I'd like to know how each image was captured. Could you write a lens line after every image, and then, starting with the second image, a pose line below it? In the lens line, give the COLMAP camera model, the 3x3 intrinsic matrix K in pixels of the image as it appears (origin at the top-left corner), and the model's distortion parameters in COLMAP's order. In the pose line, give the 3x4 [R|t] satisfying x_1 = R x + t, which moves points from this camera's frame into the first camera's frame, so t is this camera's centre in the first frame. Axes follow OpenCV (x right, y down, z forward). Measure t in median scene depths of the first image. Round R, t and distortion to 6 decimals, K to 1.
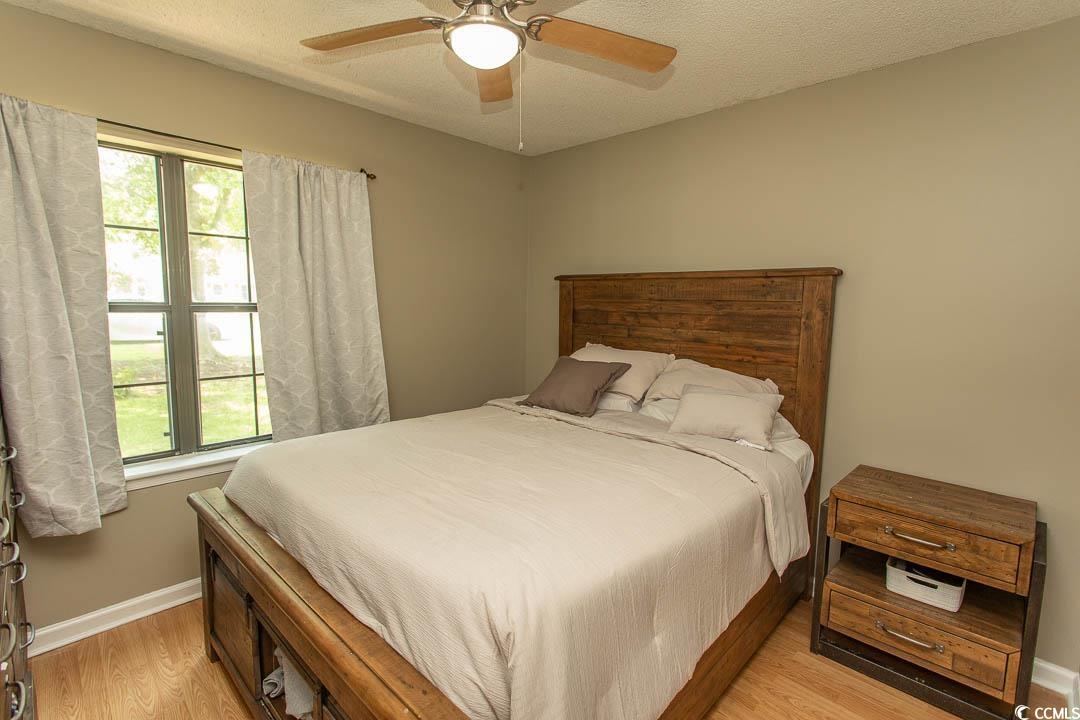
lens RADIAL K [[508.2, 0, 538.9], [0, 508.2, 358.1], [0, 0, 1]] dist [0.001332, 0.000103]
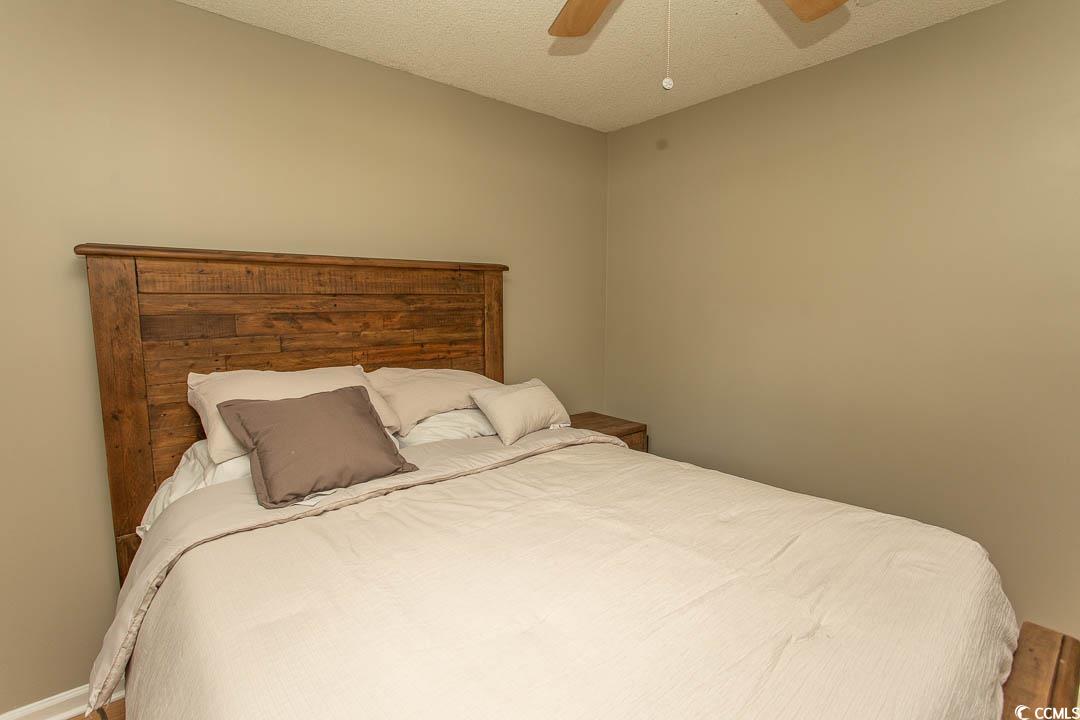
lens RADIAL K [[508.2, 0, 539.9], [0, 508.2, 358.0], [0, 0, 1]] dist [0.001332, 0.000103]
pose [[0.099919, -0.129567, 0.986523, -0.499805], [0.120170, 0.985799, 0.117300, -0.080939], [-0.987712, 0.106830, 0.114071, 0.689793]]
